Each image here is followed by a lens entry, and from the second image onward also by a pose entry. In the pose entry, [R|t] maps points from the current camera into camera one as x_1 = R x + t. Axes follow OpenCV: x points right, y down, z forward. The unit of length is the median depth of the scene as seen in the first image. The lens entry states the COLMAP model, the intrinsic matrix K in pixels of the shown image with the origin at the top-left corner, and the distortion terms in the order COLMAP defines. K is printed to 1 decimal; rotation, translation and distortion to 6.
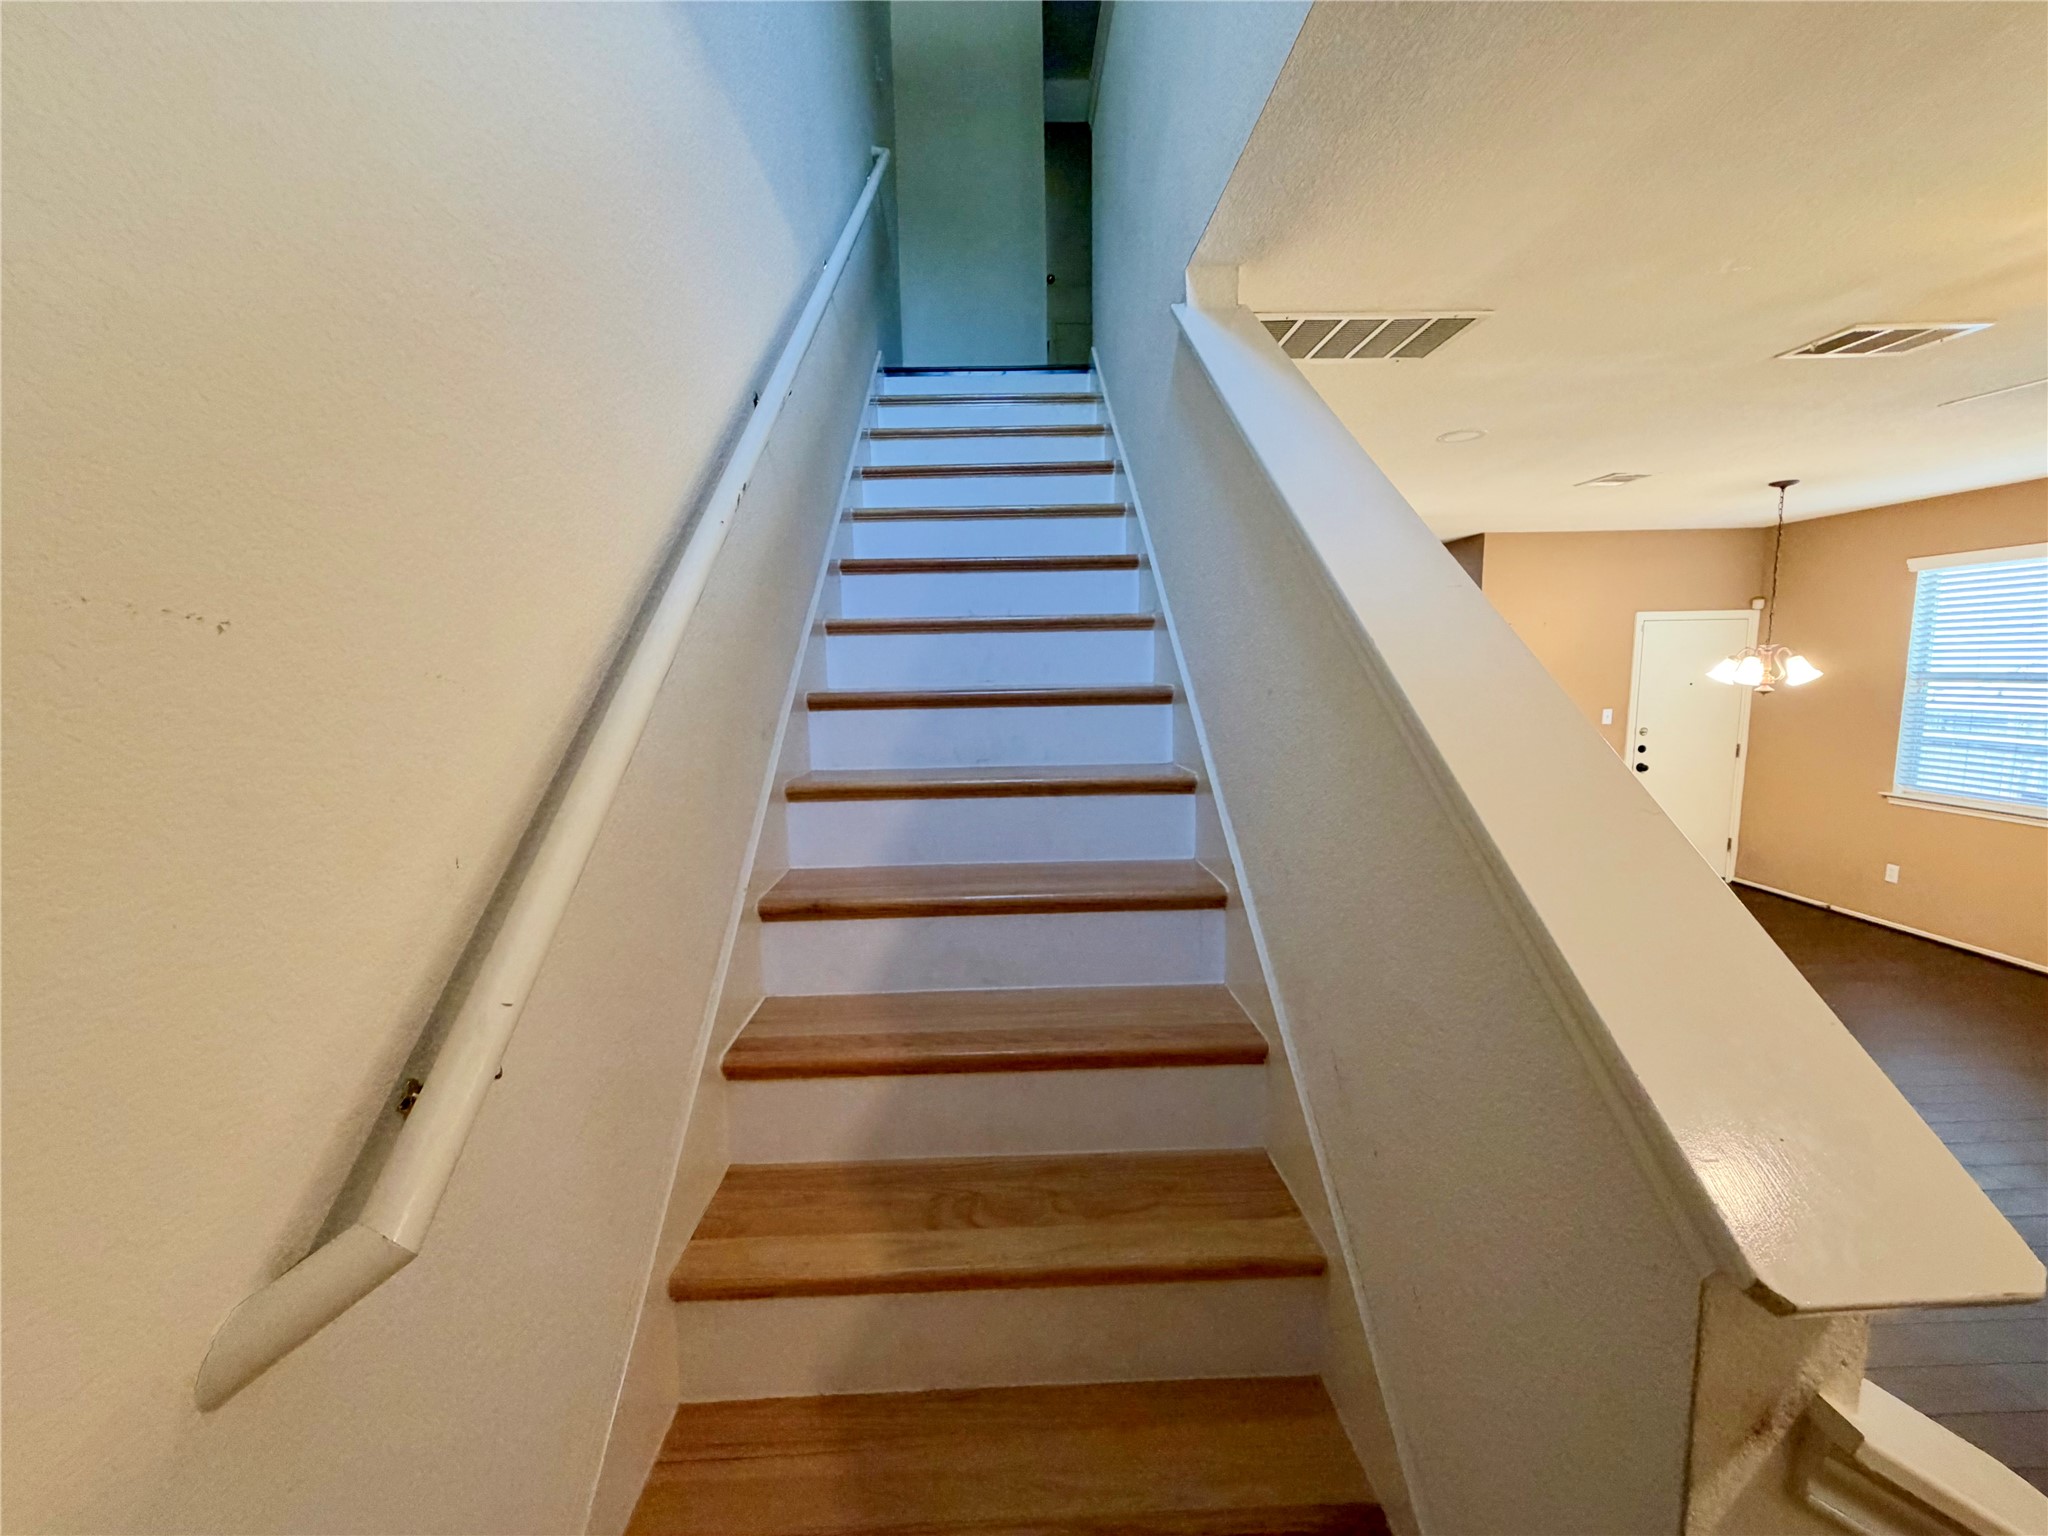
lens RADIAL K [[819.2, 0, 1024.0], [0, 819.2, 768.0], [0, 0, 1]] dist [-0.014289, -0.000308]
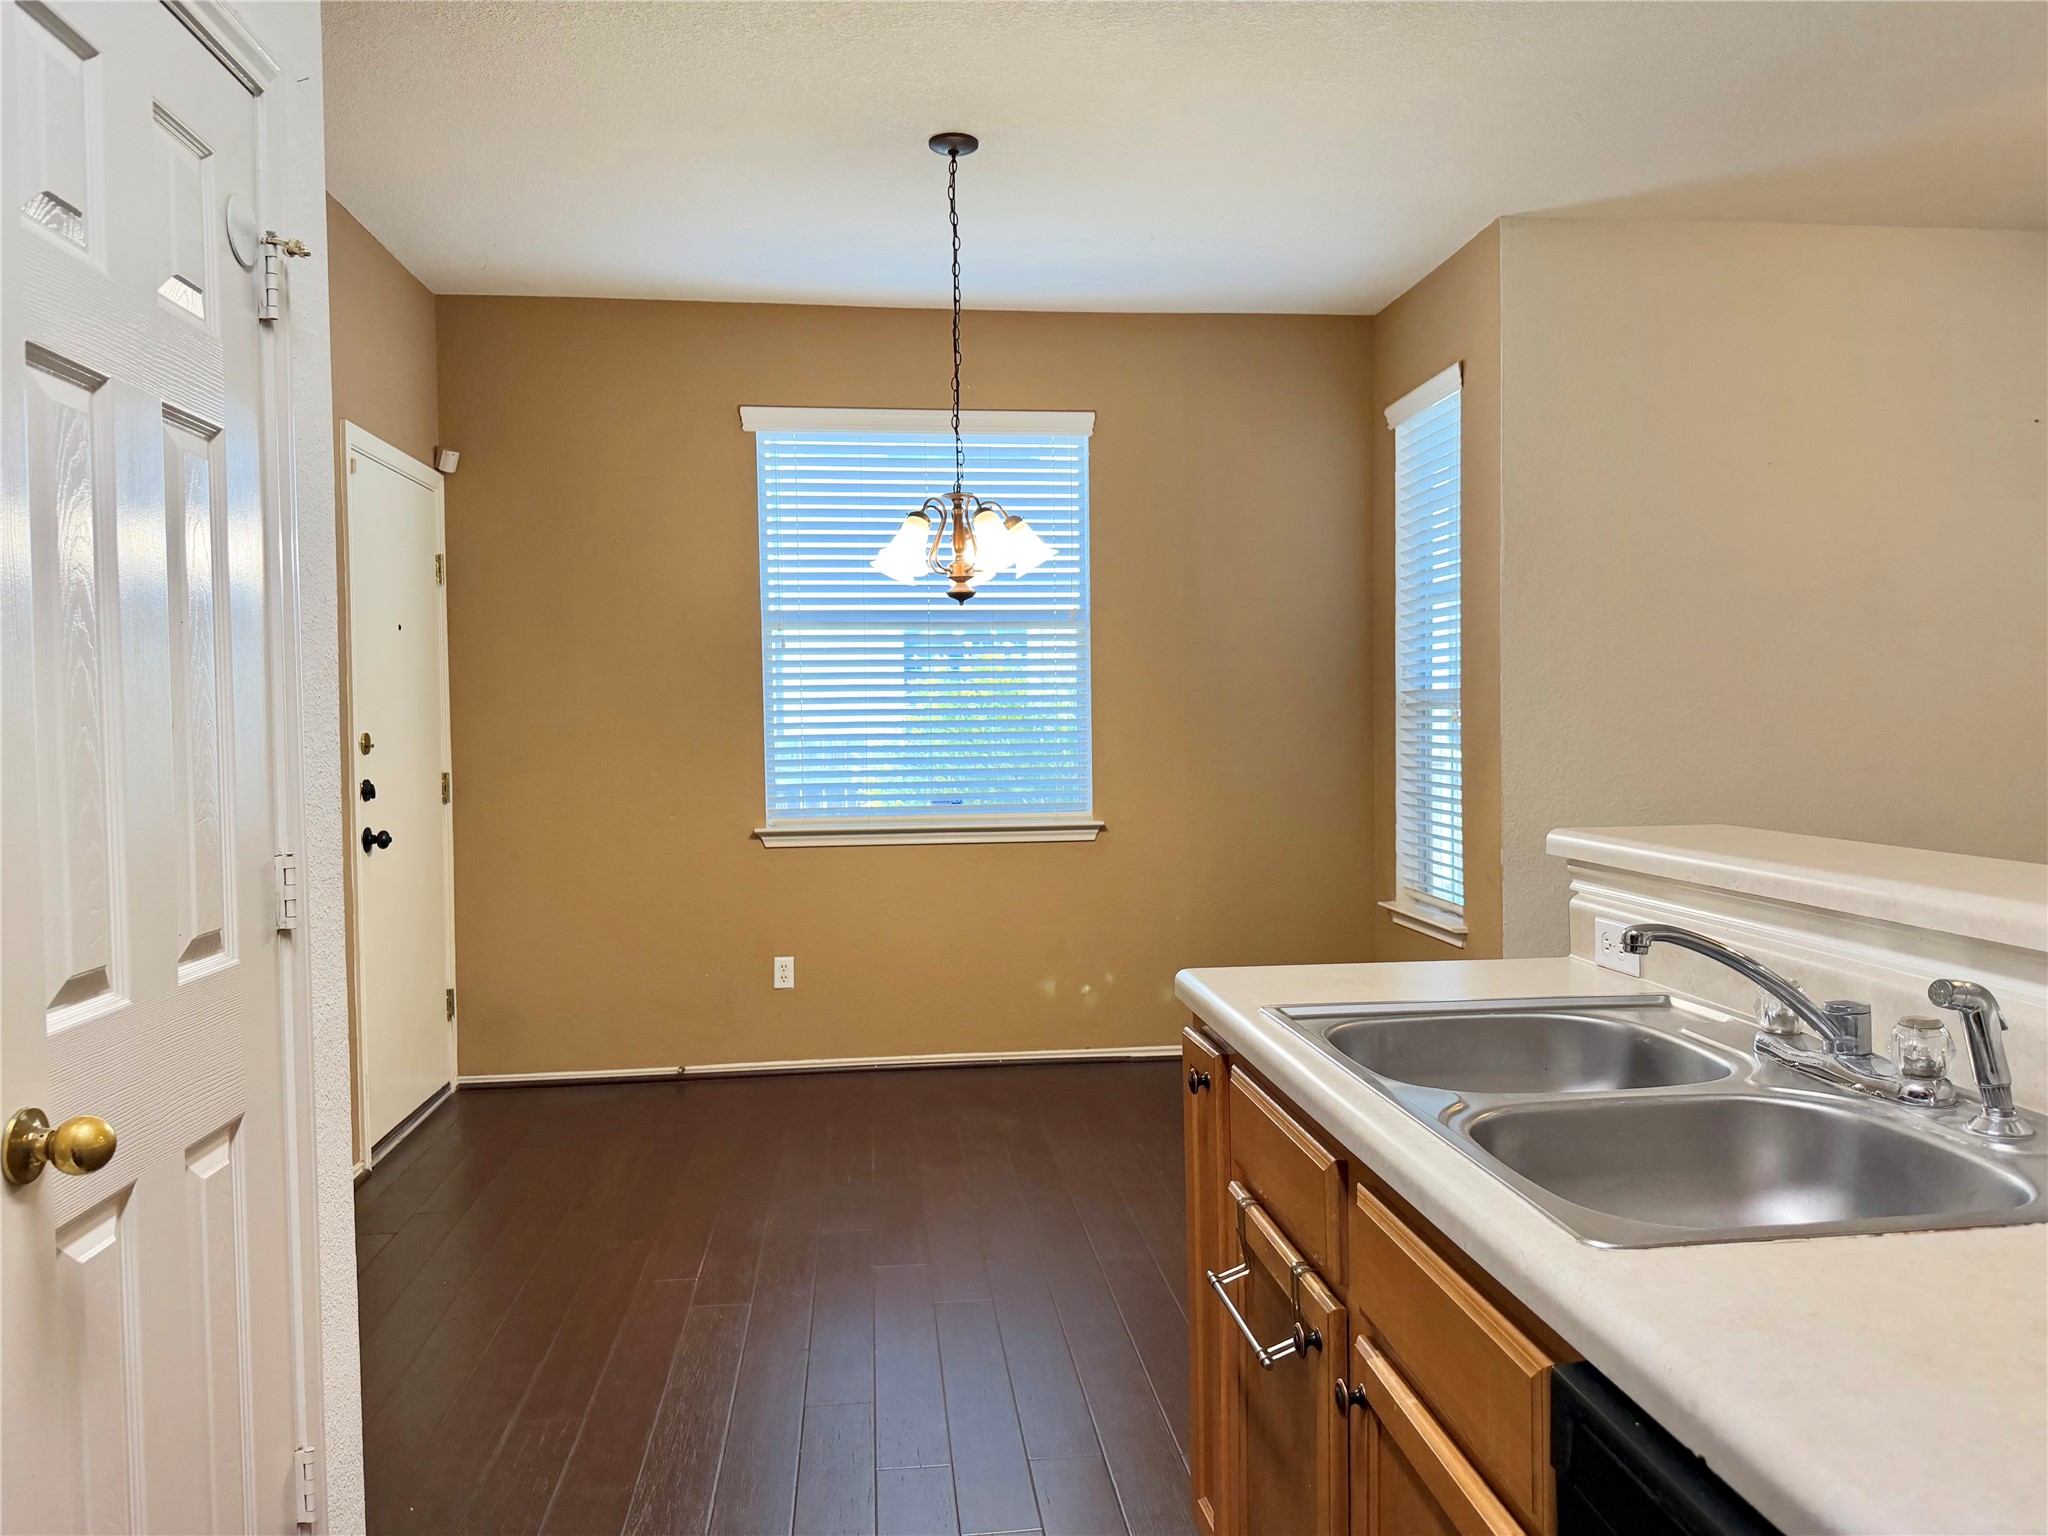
lens RADIAL K [[1425.0, 0, 1019.4], [0, 1425.0, 762.8], [0, 0, 1]] dist [0.146926, -0.224820]
pose [[-0.078130, -0.011592, 0.996876, 0.083588], [0.137839, 0.990203, 0.022318, -0.011419], [-0.987368, 0.139152, -0.075767, 0.895228]]
